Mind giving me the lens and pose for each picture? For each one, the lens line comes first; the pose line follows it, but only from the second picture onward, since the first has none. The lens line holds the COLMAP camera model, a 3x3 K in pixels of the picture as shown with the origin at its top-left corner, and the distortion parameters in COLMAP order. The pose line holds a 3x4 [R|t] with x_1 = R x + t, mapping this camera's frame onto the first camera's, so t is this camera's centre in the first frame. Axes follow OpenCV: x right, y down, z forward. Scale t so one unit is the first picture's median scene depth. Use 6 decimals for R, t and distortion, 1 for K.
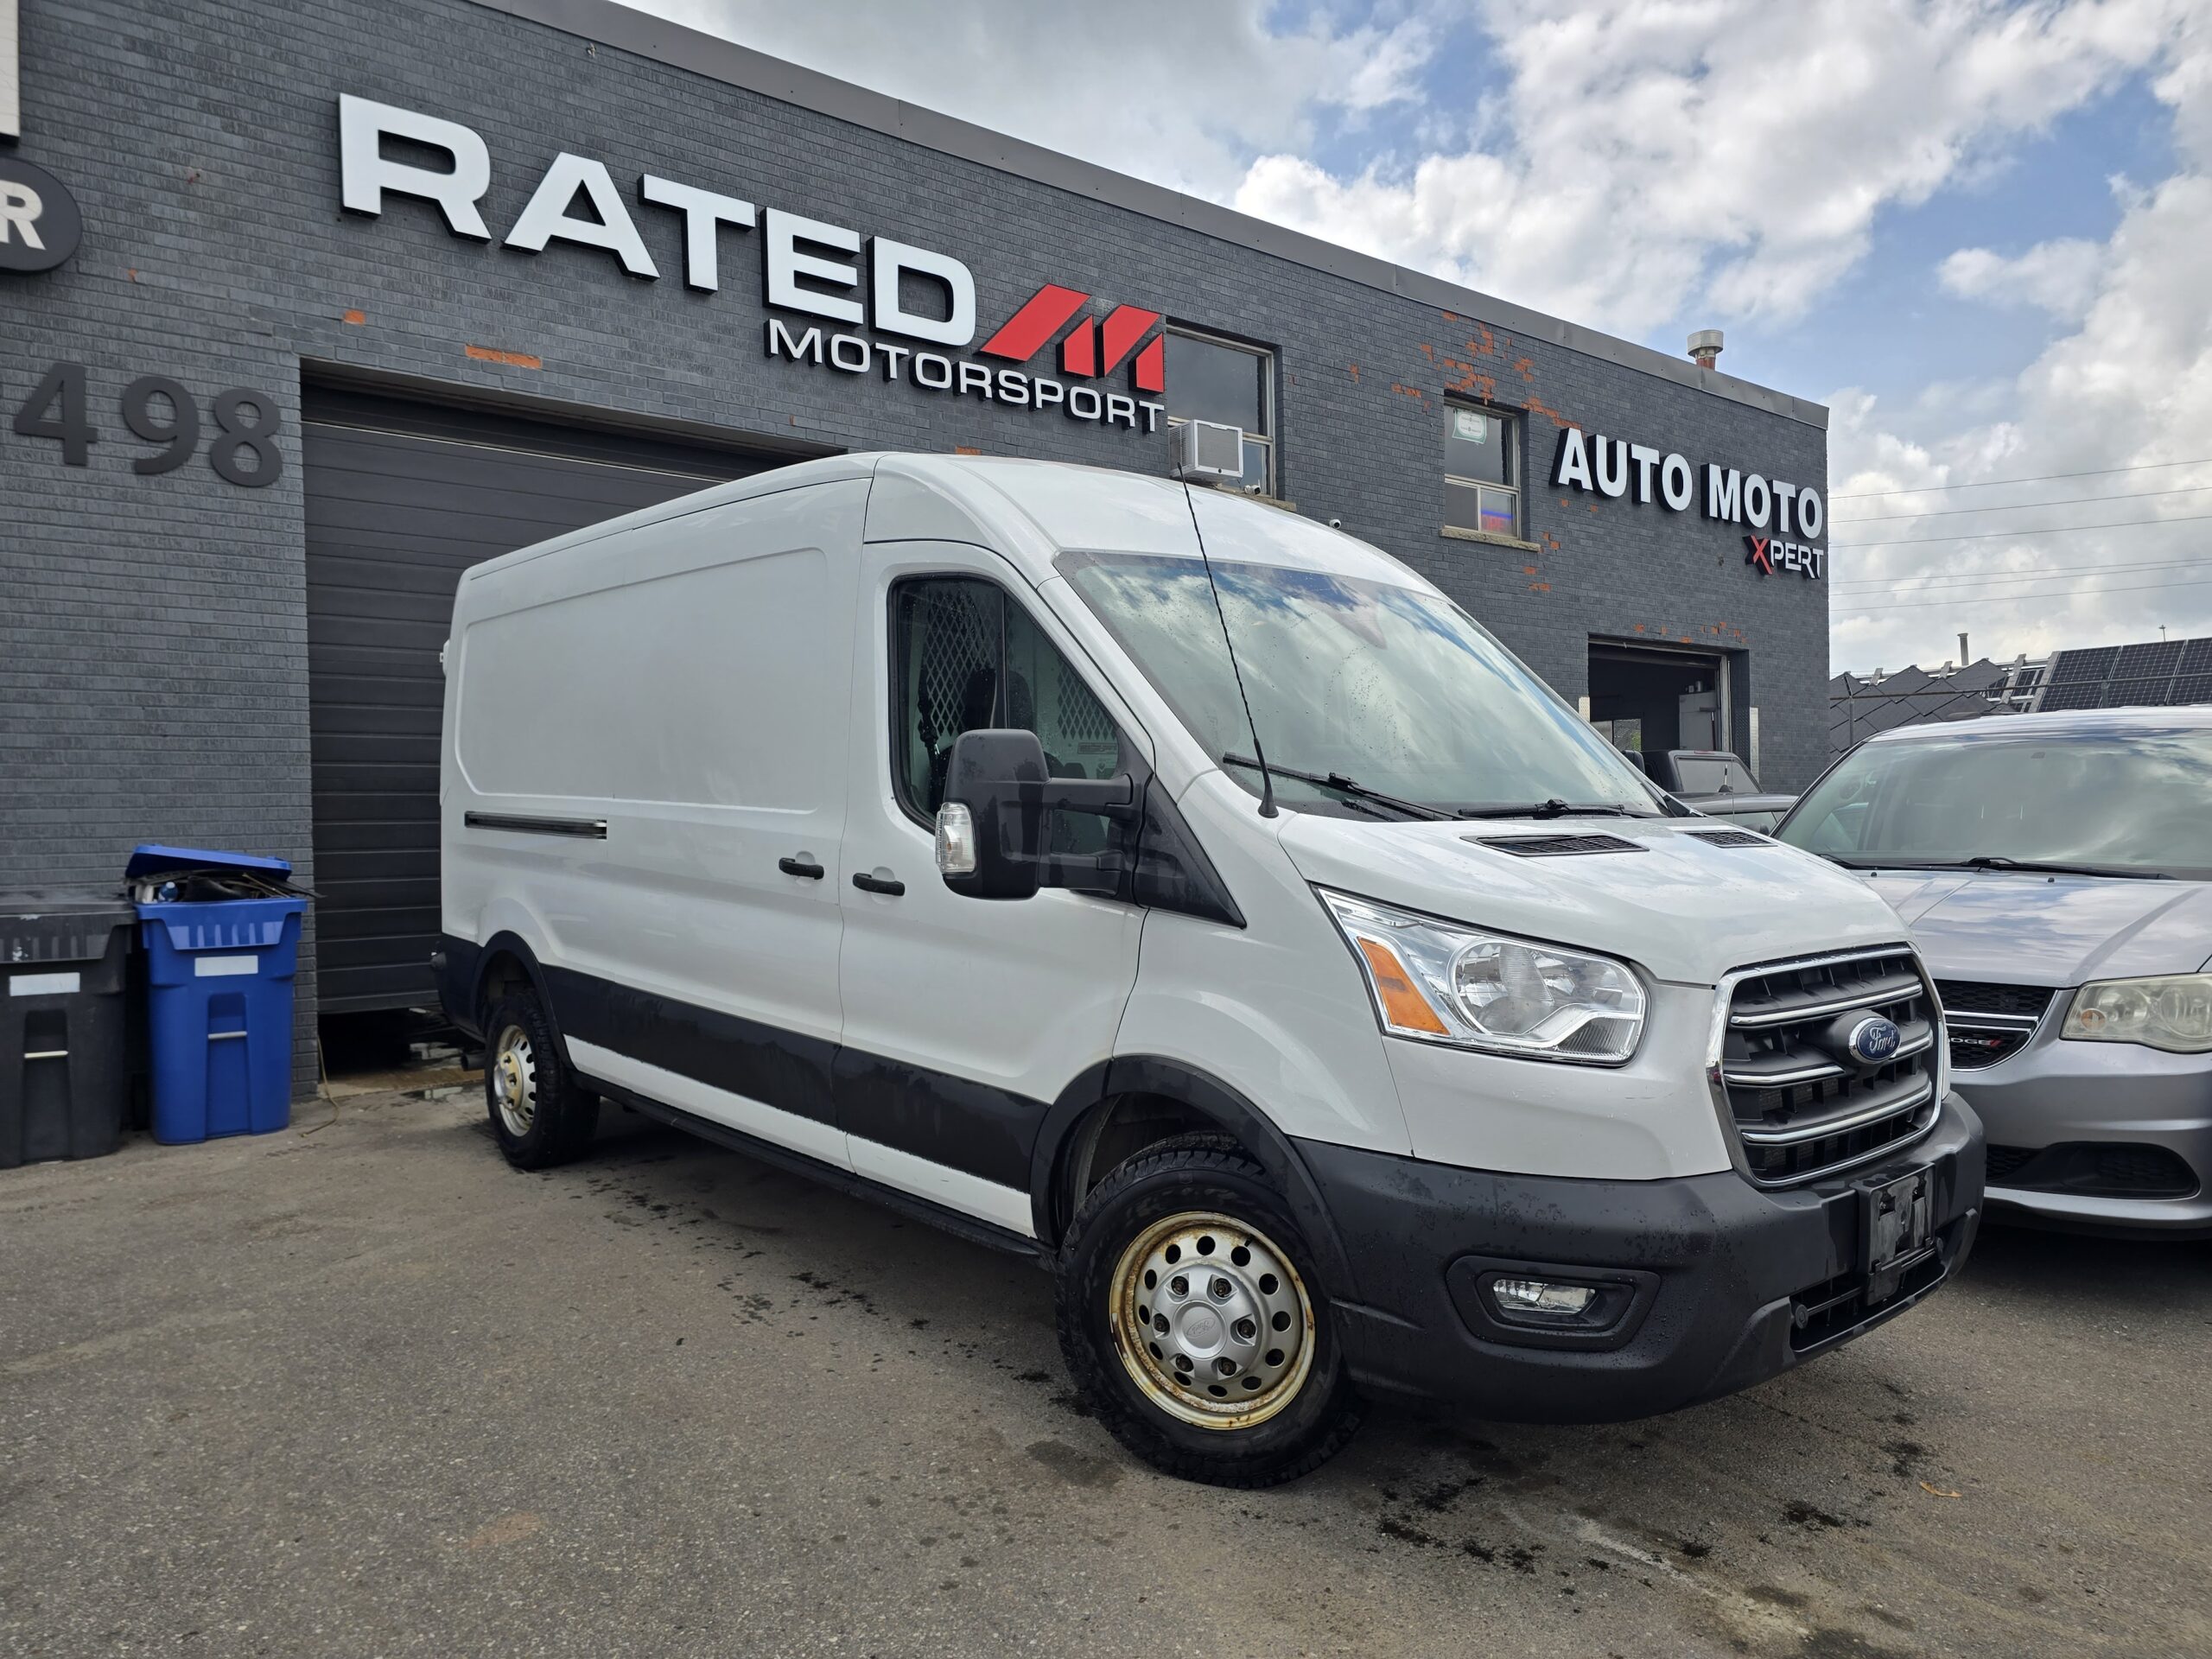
lens RADIAL K [[1475.0, 0, 1106.0], [0, 1475.0, 829.5], [0, 0, 1]] dist [0.050637, -0.055440]
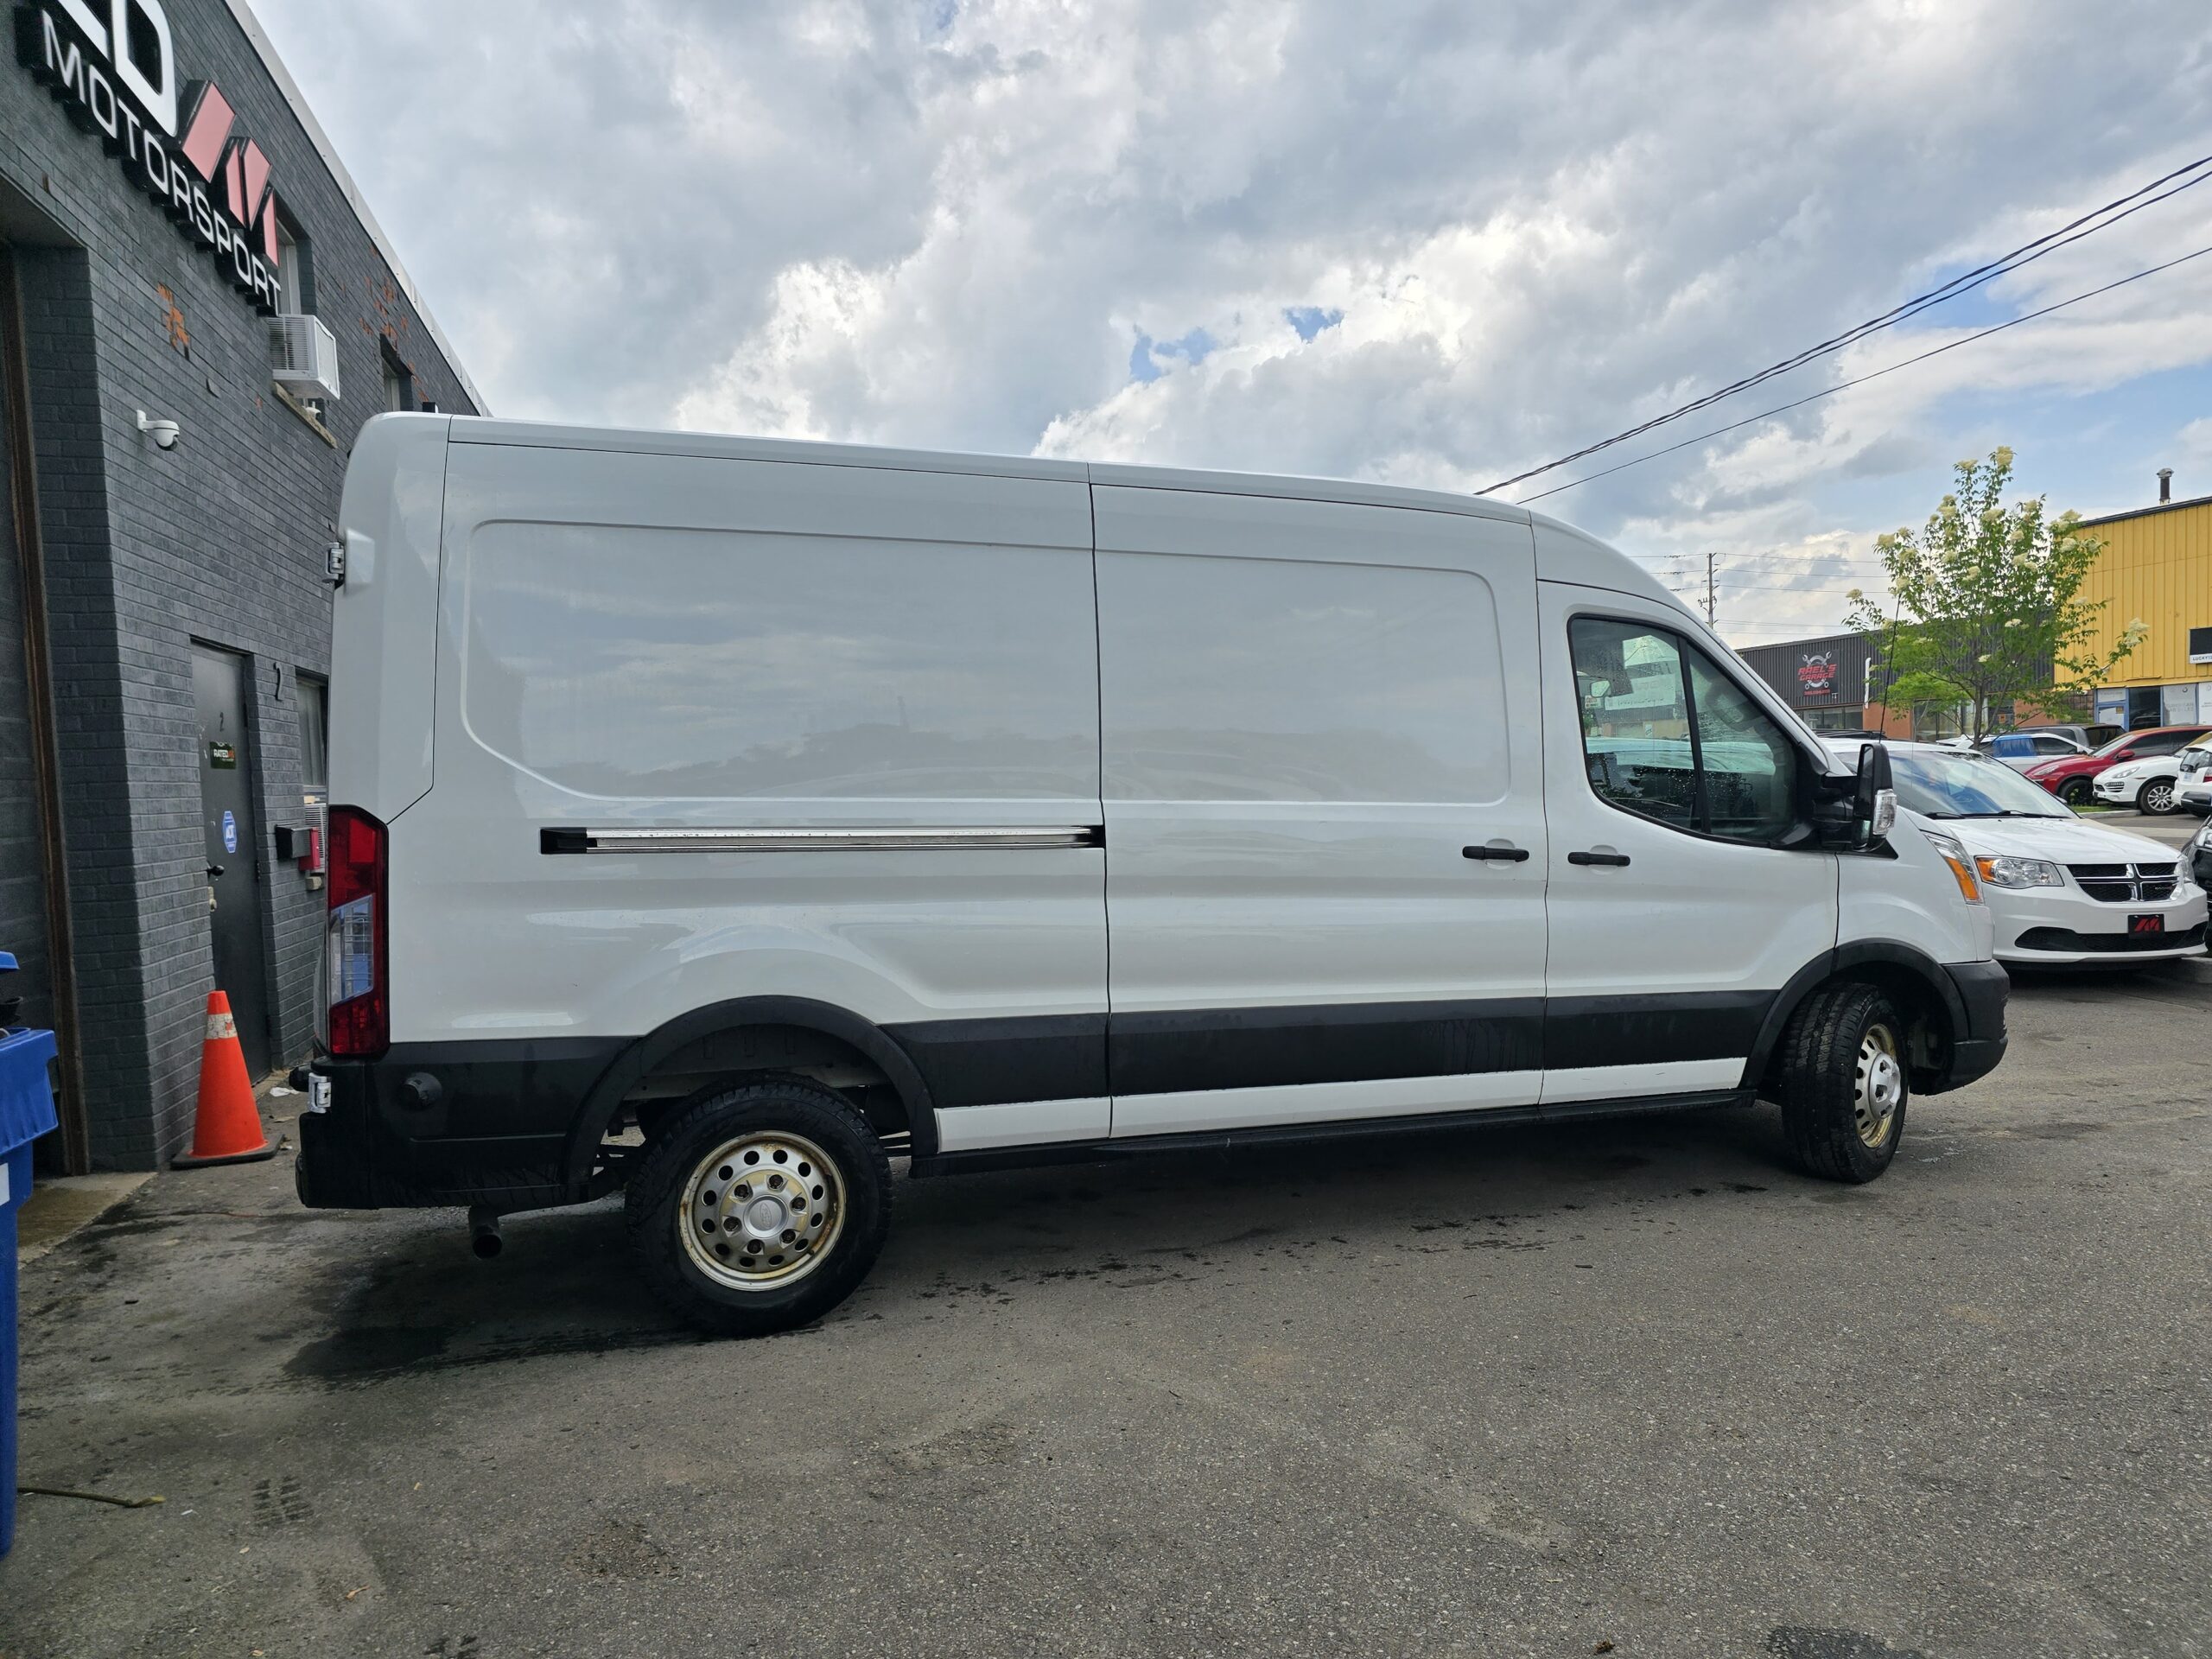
lens RADIAL K [[1475.0, 0, 1106.0], [0, 1475.0, 829.5], [0, 0, 1]] dist [0.050637, -0.055440]
pose [[0.404143, -0.028841, 0.914241, -0.896121], [0.035695, 0.999239, 0.015743, -0.014032], [-0.913999, 0.026272, 0.404865, 0.526011]]
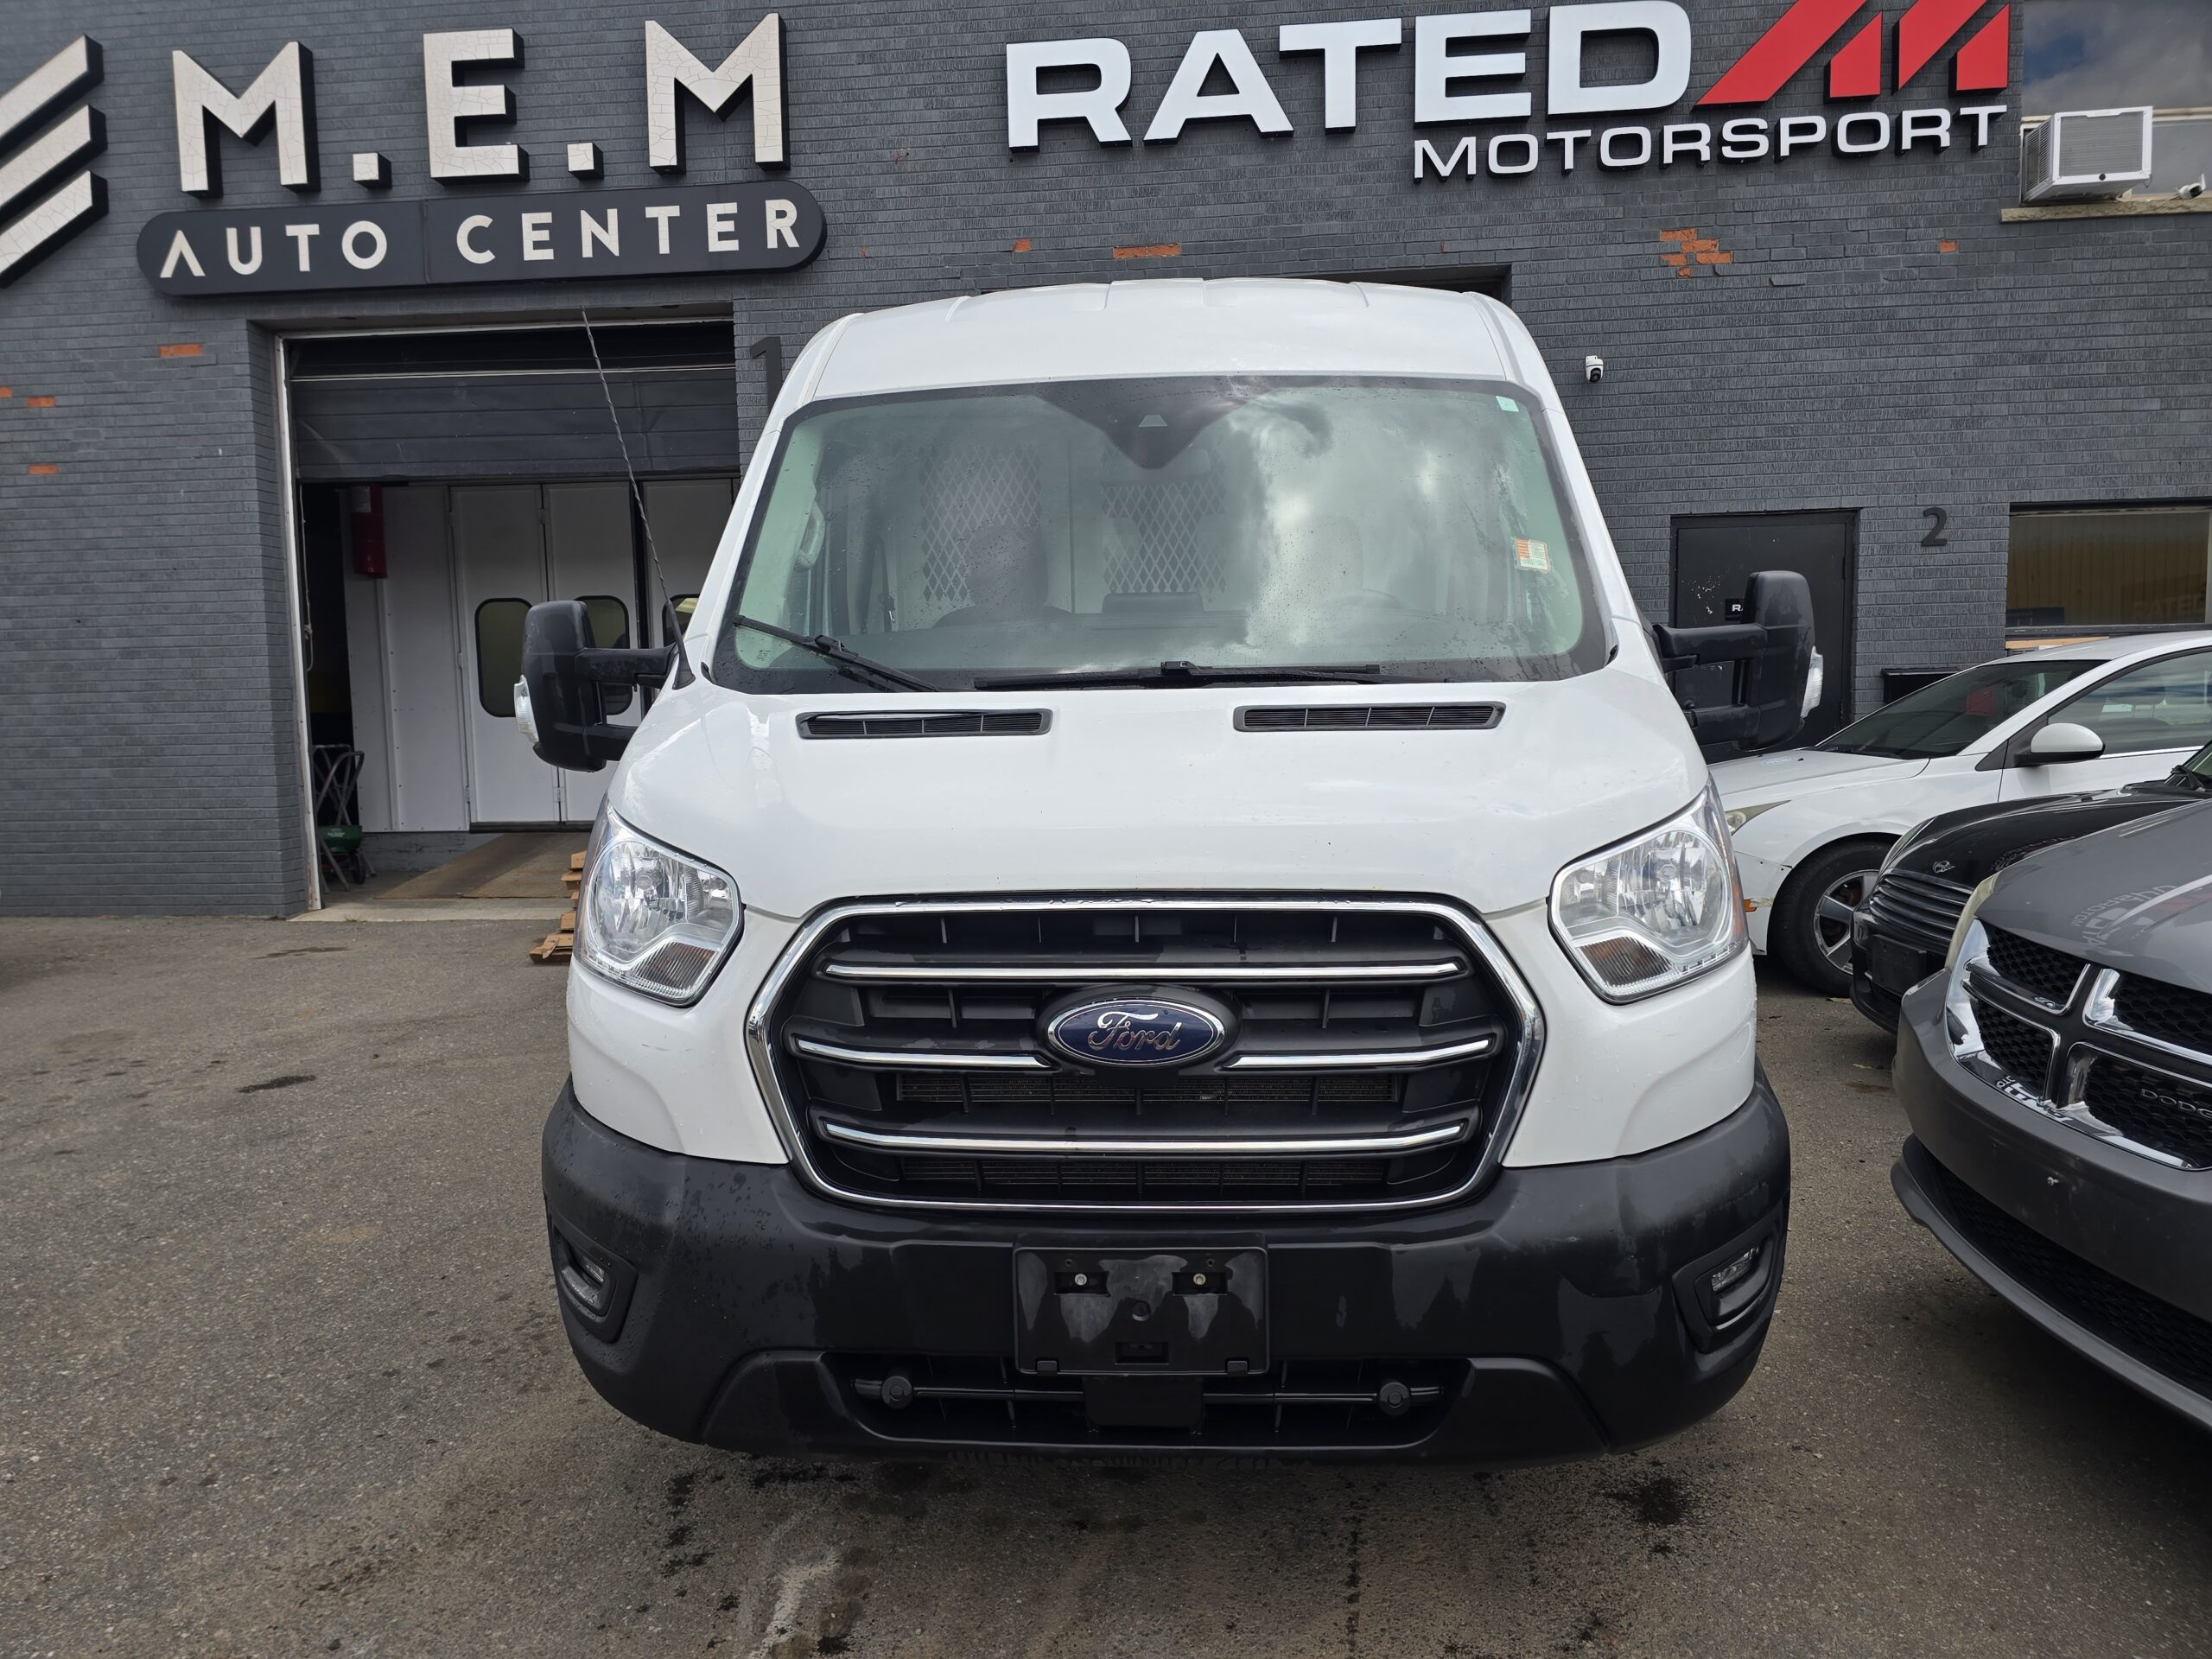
lens RADIAL K [[1472.6, 0, 1132.5], [0, 1472.6, 809.4], [0, 0, 1]] dist [0.056716, -0.056800]
pose [[0.715457, 0.053360, -0.696616, 0.447446], [0.005299, 0.996636, 0.081783, -0.003720], [0.698636, -0.062203, 0.712768, 0.257410]]
